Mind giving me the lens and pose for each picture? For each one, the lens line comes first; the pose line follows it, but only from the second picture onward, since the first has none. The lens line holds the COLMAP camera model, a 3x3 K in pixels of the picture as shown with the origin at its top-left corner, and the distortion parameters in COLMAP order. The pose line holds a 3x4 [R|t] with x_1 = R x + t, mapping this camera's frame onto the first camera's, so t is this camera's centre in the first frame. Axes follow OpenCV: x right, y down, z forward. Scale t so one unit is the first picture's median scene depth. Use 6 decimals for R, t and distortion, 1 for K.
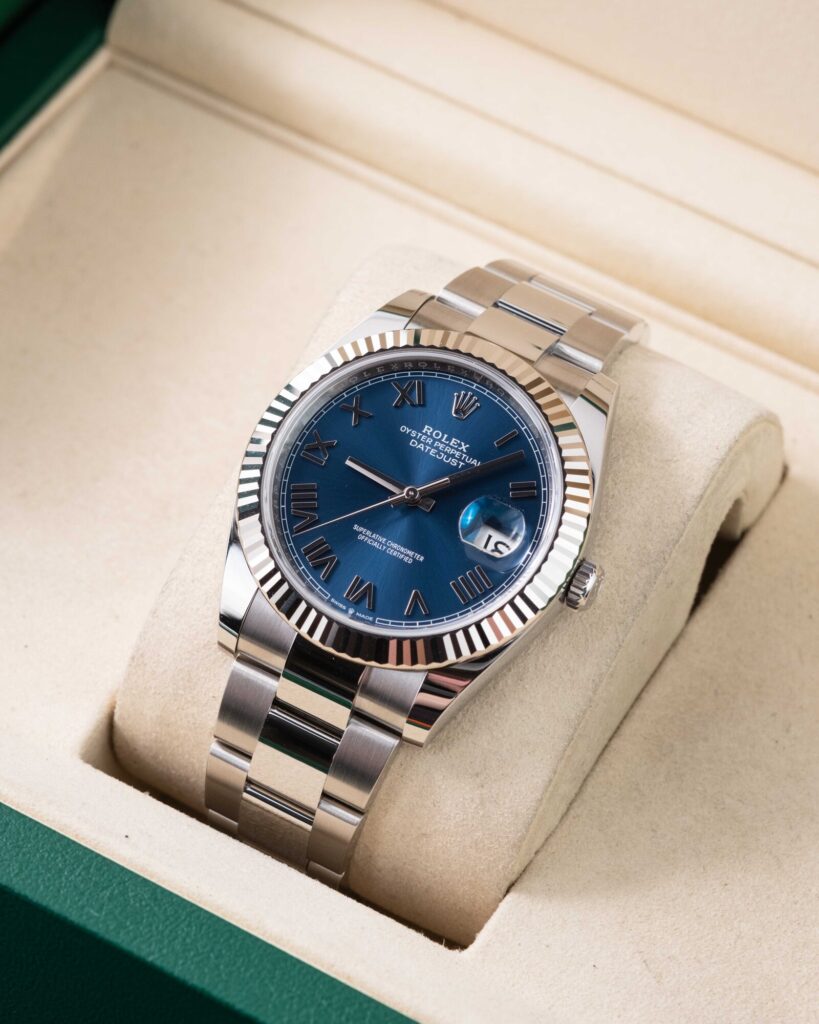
lens RADIAL K [[3777.1, 0, 409.4], [0, 3777.1, 507.7], [0, 0, 1]] dist [0.138917, 0.000000]
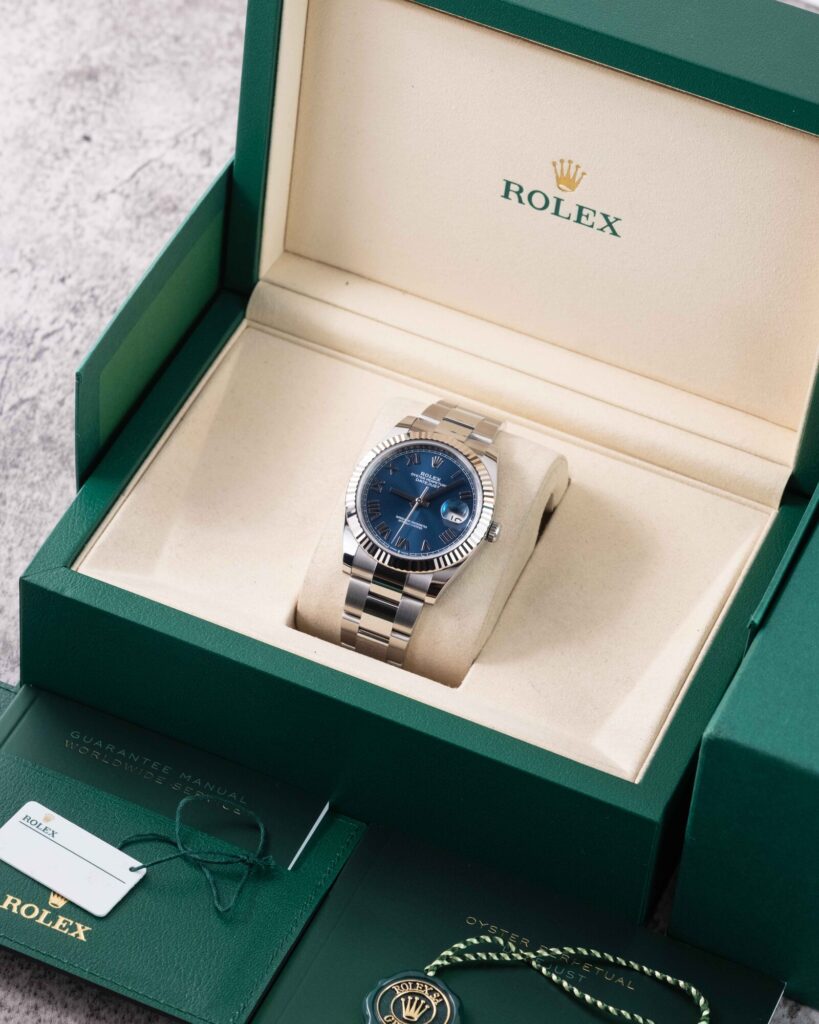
lens RADIAL K [[3777.1, 0, 409.7], [0, 3777.1, 514.7], [0, 0, 1]] dist [0.138917, 0.000000]
pose [[0.992848, -0.084854, 0.083979, -0.204159], [0.087230, 0.995874, -0.025031, 0.063576], [-0.081509, 0.032177, 0.996153, -1.364300]]
